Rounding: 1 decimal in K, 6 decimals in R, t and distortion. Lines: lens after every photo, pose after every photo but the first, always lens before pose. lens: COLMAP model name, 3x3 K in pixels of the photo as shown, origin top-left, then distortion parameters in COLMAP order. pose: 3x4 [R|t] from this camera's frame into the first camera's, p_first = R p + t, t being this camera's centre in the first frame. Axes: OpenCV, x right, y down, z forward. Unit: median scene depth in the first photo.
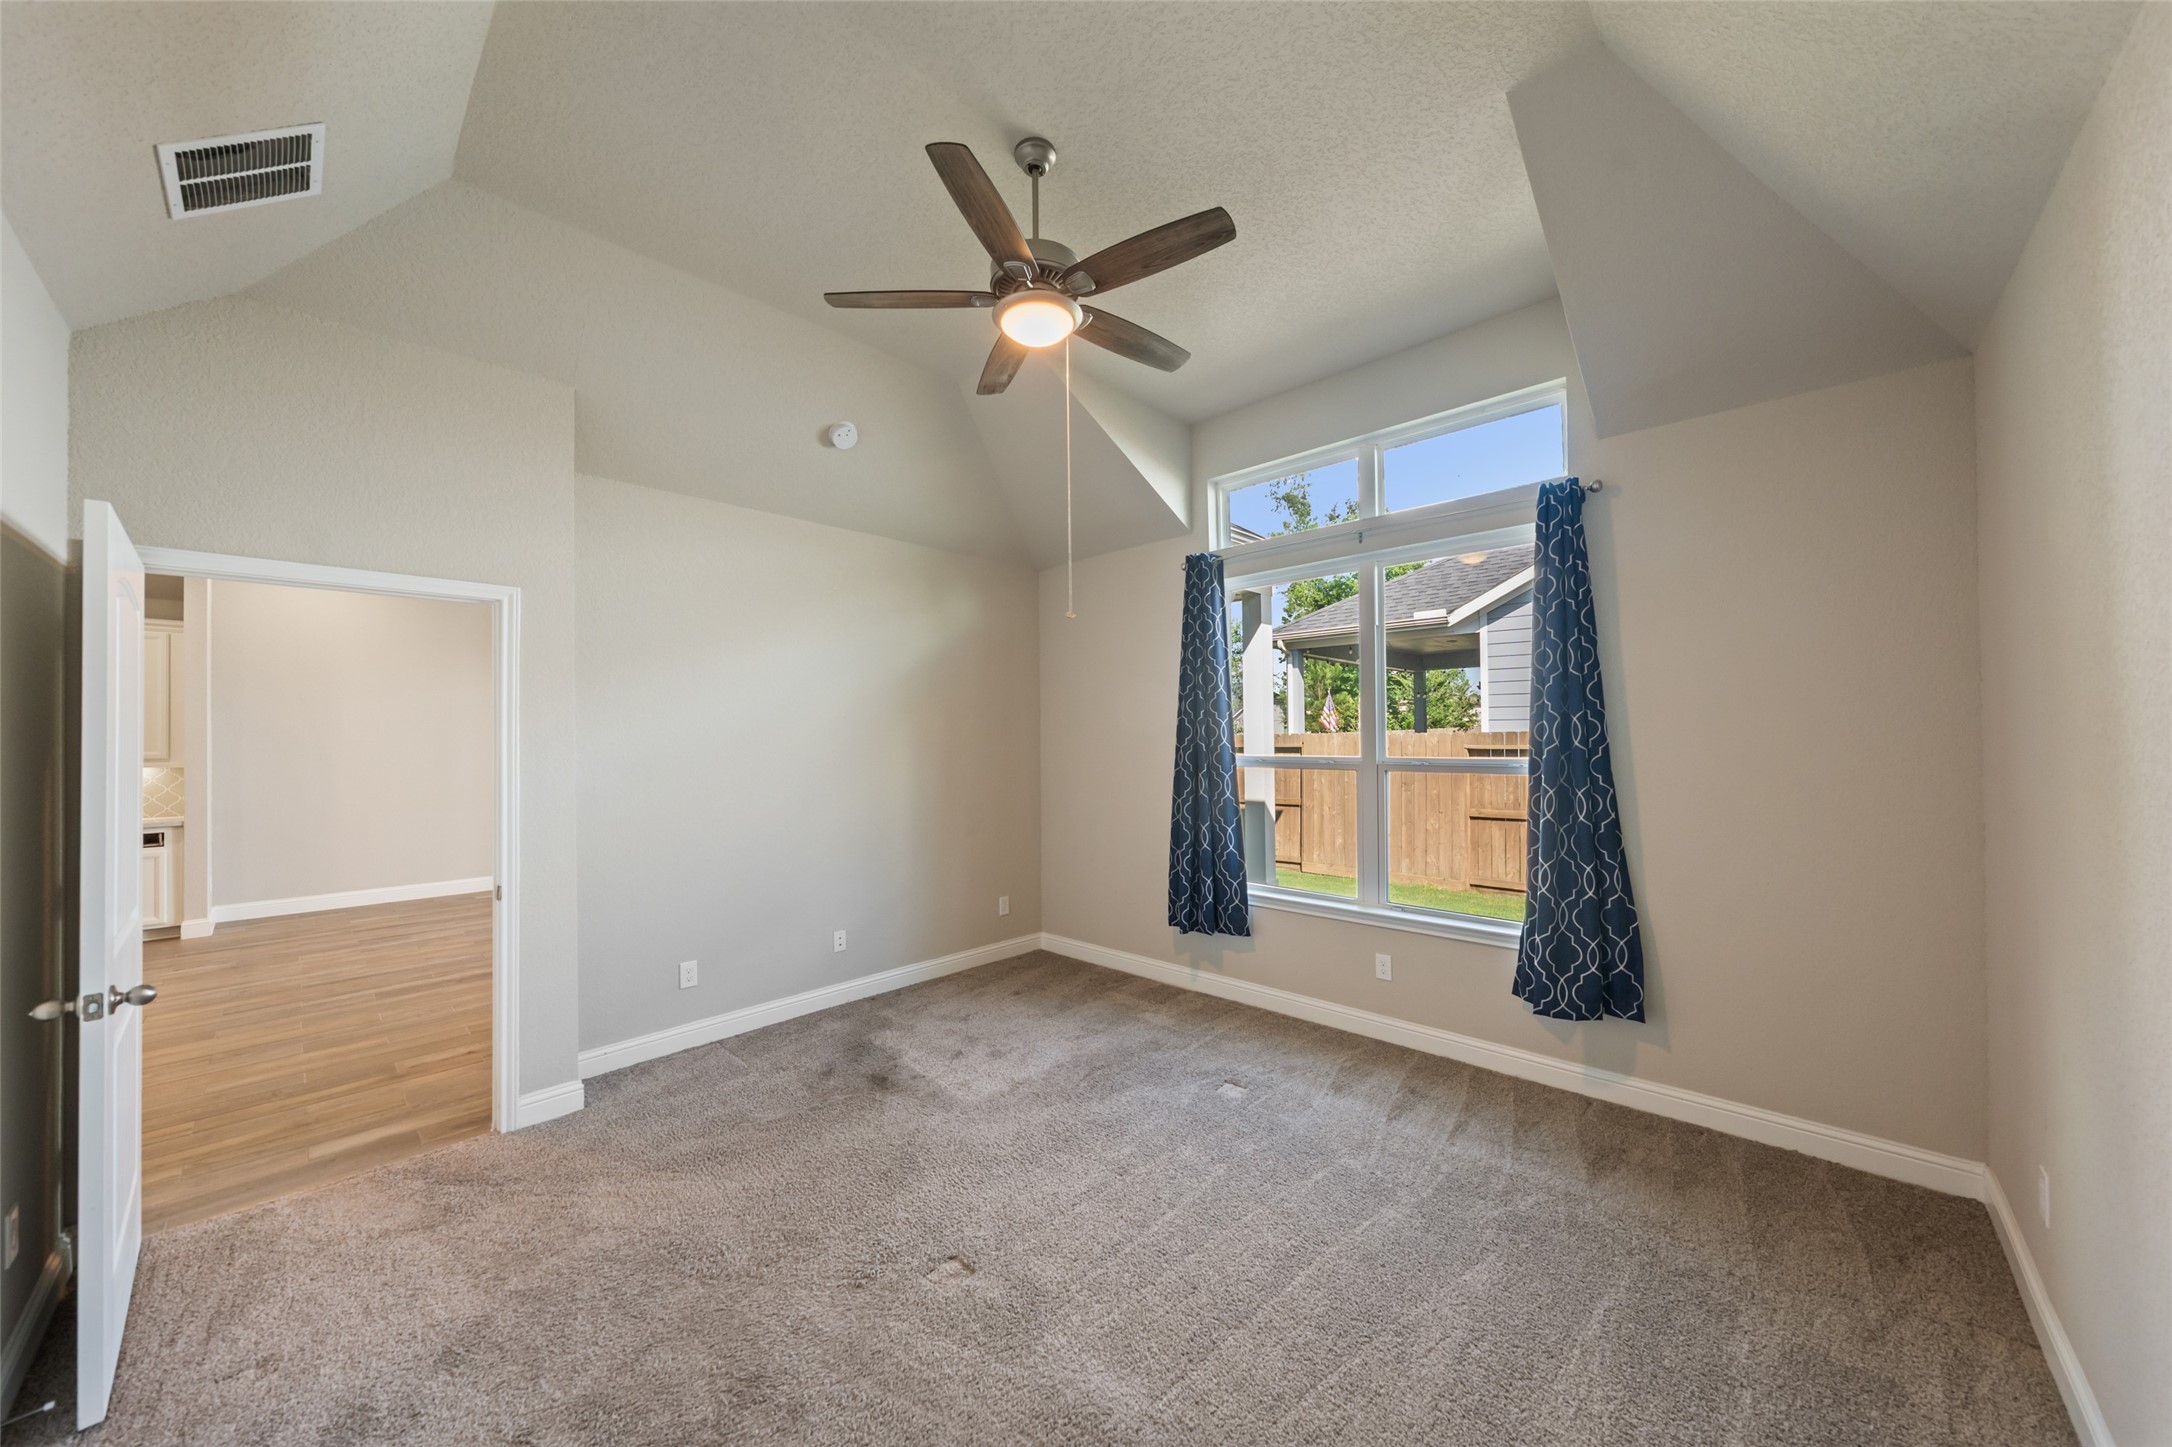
lens RADIAL K [[763.9, 0, 1086.5], [0, 763.9, 729.0], [0, 0, 1]] dist [-0.000657, 0.000174]
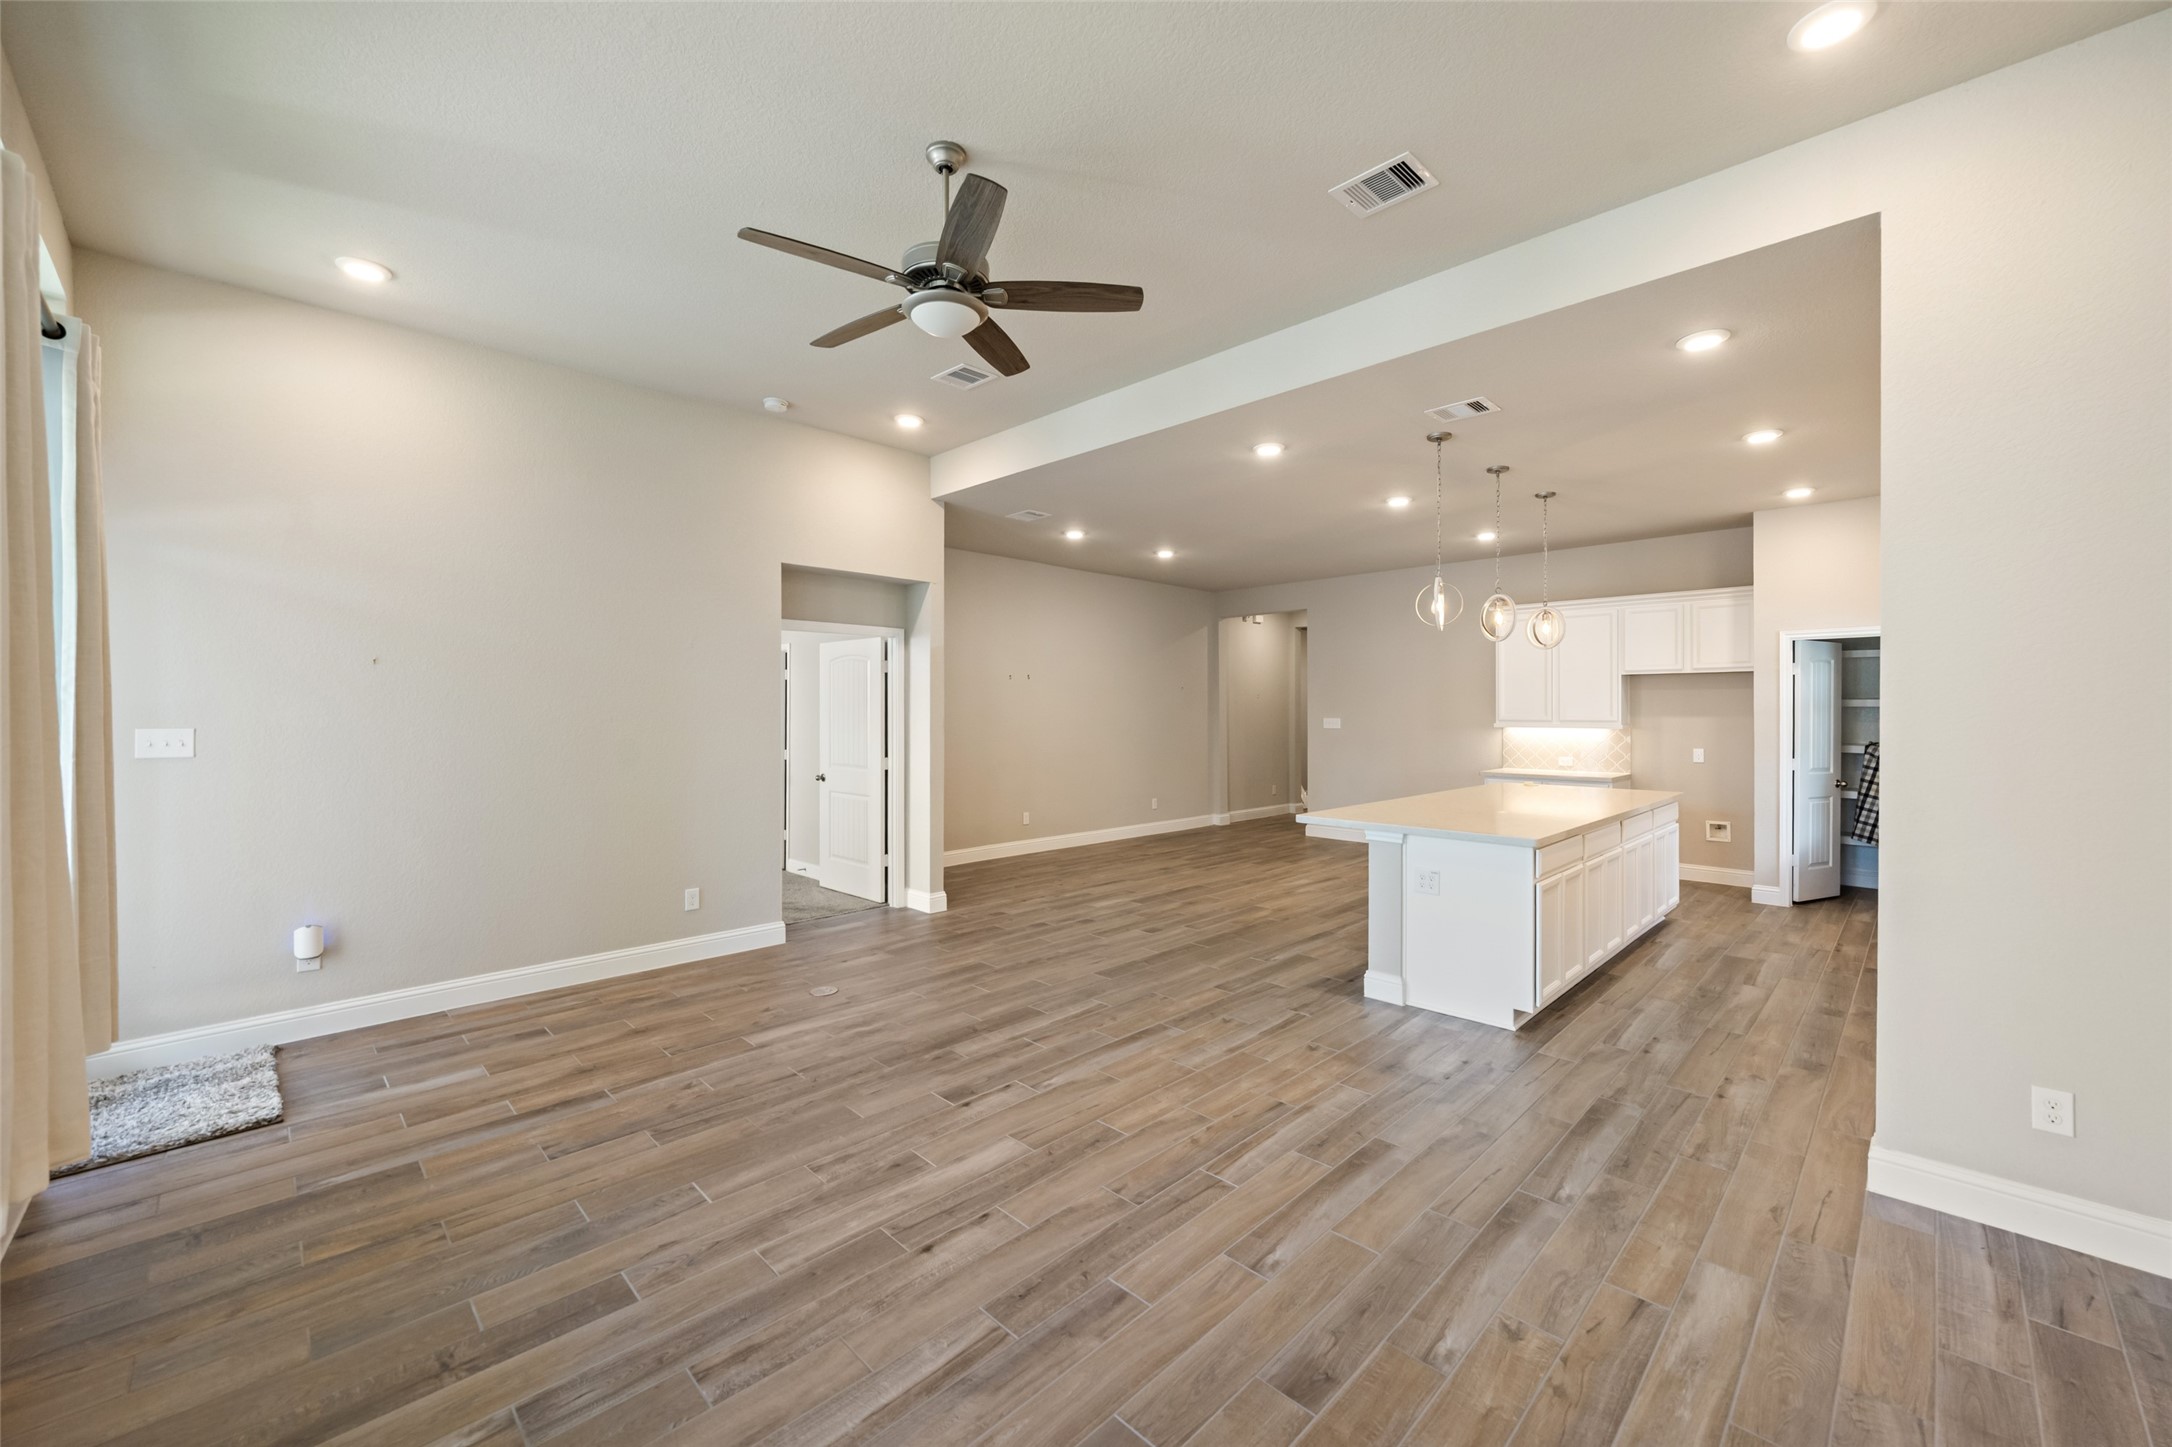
lens RADIAL K [[853.0, 0, 1081.6], [0, 853.0, 703.9], [0, 0, 1]] dist [-0.002720, -0.000298]
pose [[-0.999456, 0.006419, 0.032345, -1.218362], [0.005963, 0.999882, -0.014177, 0.031225], [-0.032433, -0.013976, -0.999376, 2.336948]]
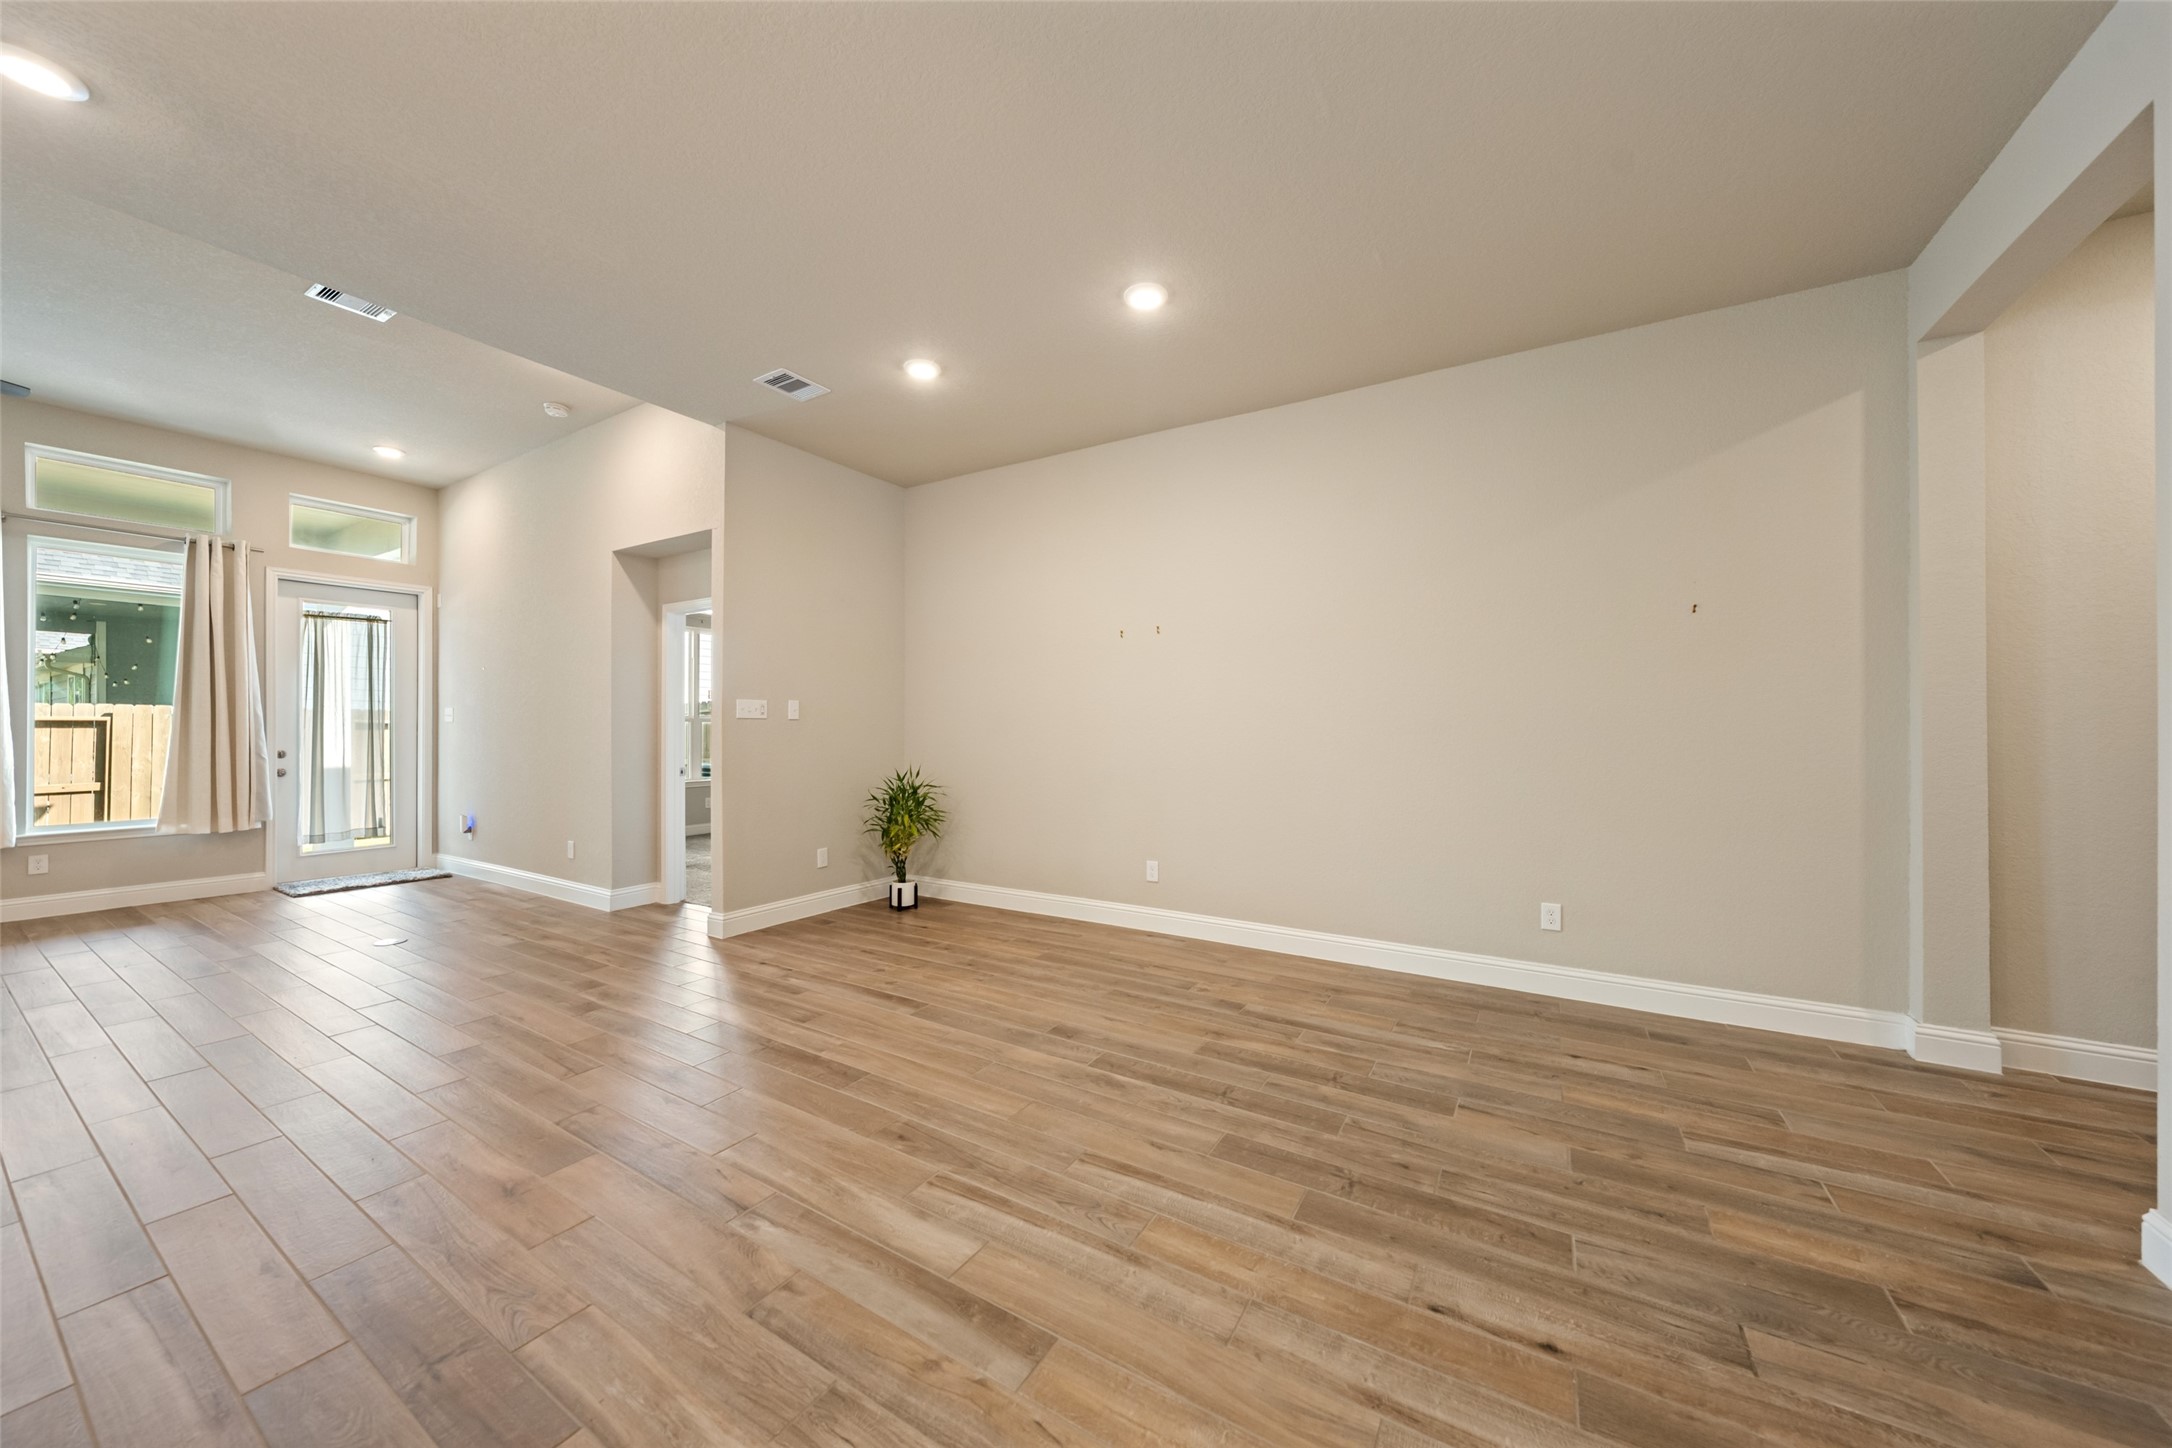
lens RADIAL K [[750.7, 0, 1082.3], [0, 750.7, 723.0], [0, 0, 1]] dist [-0.000390, 0.000100]
pose [[-0.204620, 0.013184, 0.978753, -2.171859], [-0.006169, 0.999872, -0.014758, 0.090977], [-0.978822, -0.009057, -0.204512, 0.325636]]
